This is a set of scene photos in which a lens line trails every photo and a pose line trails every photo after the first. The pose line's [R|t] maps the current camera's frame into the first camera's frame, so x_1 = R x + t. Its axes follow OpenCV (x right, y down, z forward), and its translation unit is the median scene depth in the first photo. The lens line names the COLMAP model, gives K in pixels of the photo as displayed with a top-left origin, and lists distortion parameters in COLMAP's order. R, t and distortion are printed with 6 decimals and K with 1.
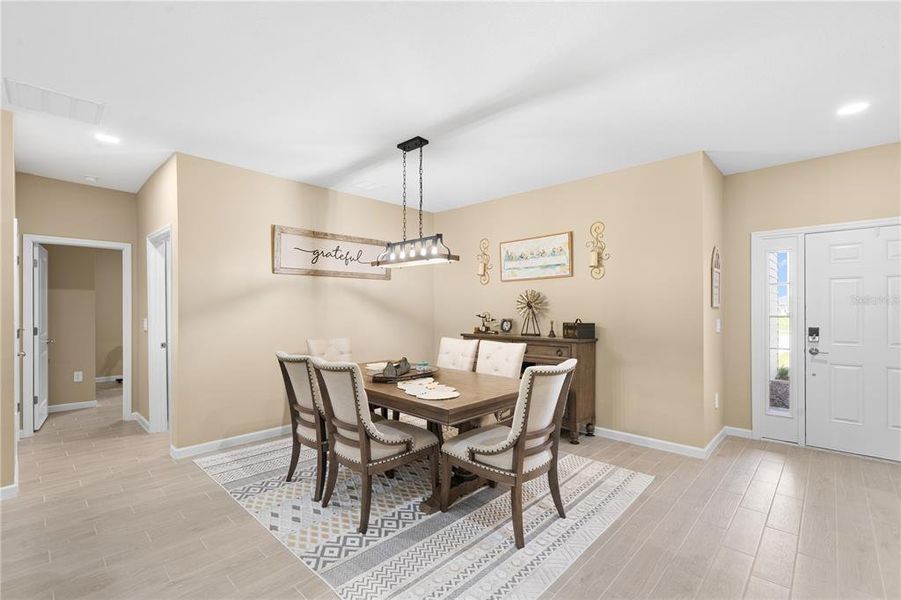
lens RADIAL K [[410.6, 0, 457.9], [0, 410.6, 305.3], [0, 0, 1]] dist [0.002006, -0.000832]
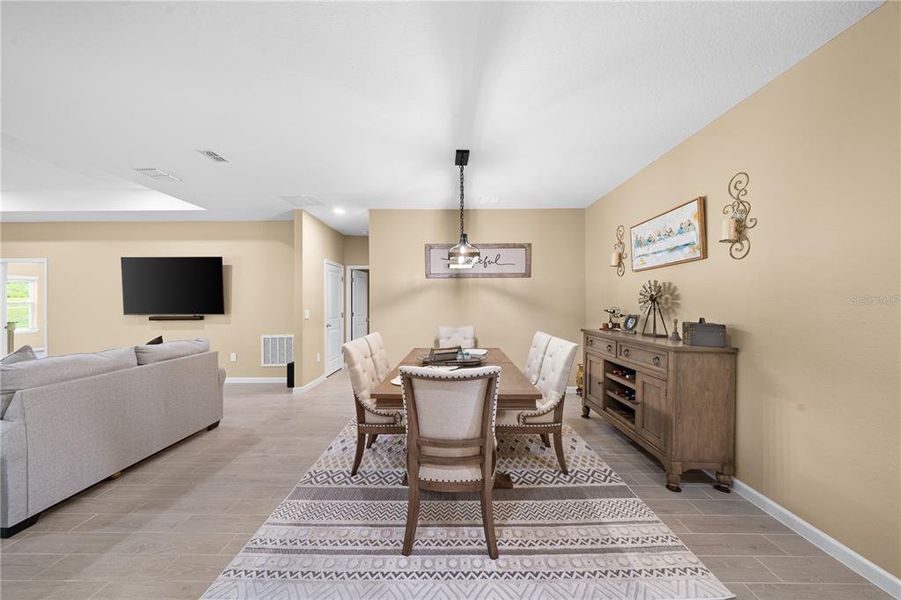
lens RADIAL K [[319.6, 0, 444.4], [0, 319.6, 296.8], [0, 0, 1]] dist [-0.001403, 0.000183]
pose [[0.670205, -0.013372, -0.742056, 0.391078], [0.006358, 0.999904, -0.012276, 0.001069], [0.742149, 0.003509, 0.670226, 0.288565]]
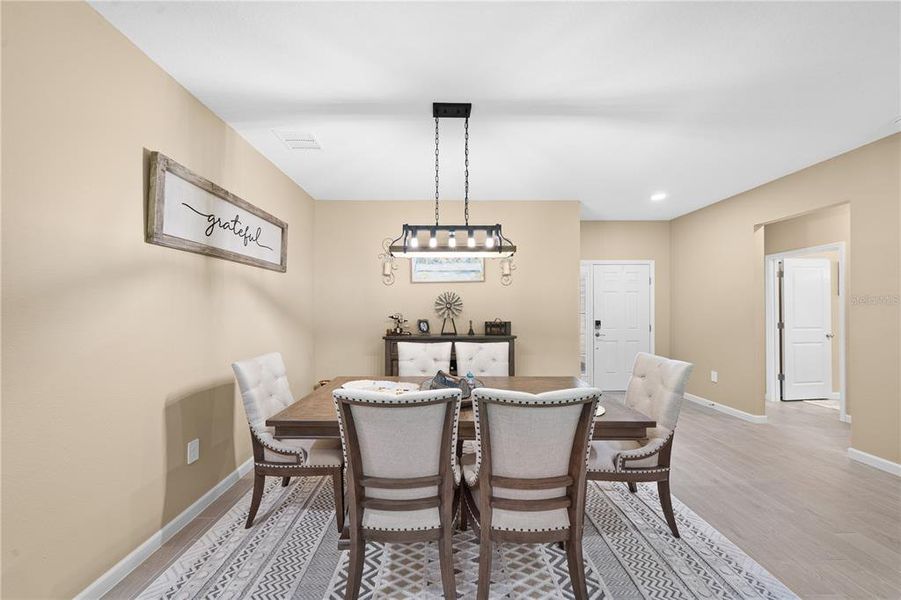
lens RADIAL K [[321.1, 0, 449.4], [0, 321.1, 306.3], [0, 0, 1]] dist [-0.006893, 0.000223]
pose [[0.721480, 0.006803, 0.692401, -0.430552], [-0.006041, 0.999976, -0.003530, 0.002872], [-0.692409, -0.001636, 0.721504, 0.416953]]
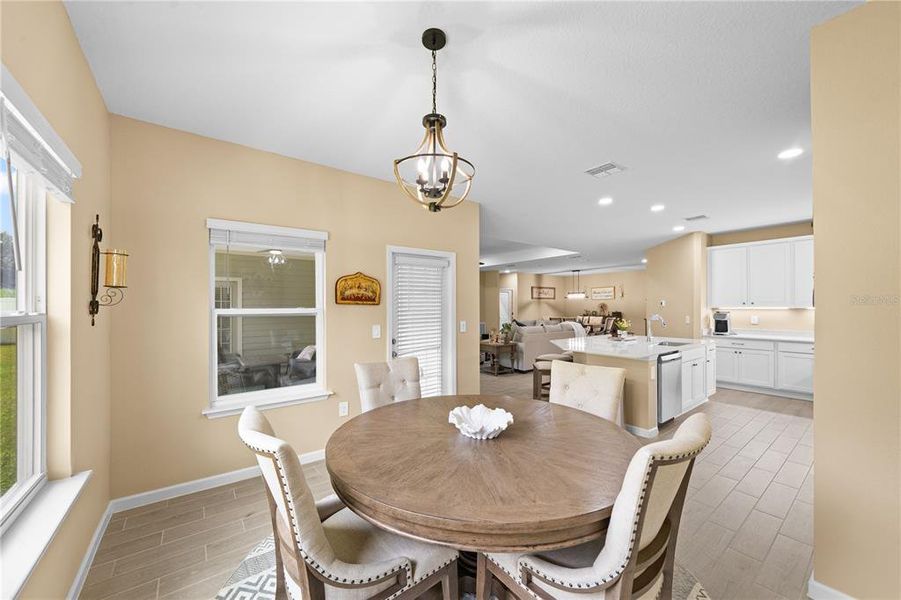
lens RADIAL K [[338.0, 0, 448.3], [0, 338.0, 303.6], [0, 0, 1]] dist [0.002746, 0.000080]
pose [[0.982826, -0.003206, -0.184505, -0.603029], [0.002364, 0.999986, -0.004785, -0.019671], [0.184517, 0.004267, 0.982820, -2.161793]]
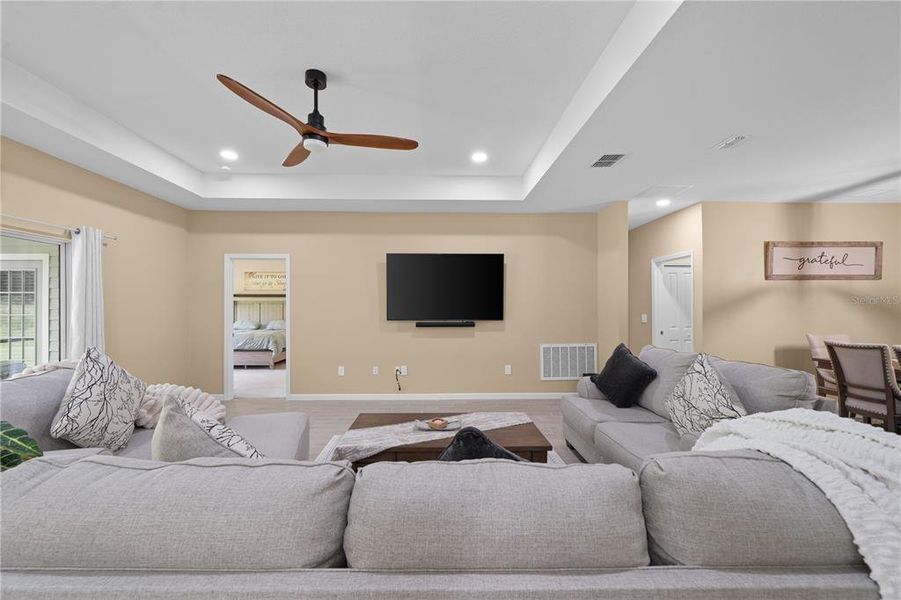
lens RADIAL K [[369.5, 0, 446.7], [0, 369.5, 307.3], [0, 0, 1]] dist [0.002717, -0.000047]
pose [[0.691315, -0.003235, -0.722547, -0.291218], [0.002291, 0.999995, -0.002285, 0.006531], [0.722550, -0.000075, 0.691318, -0.470762]]
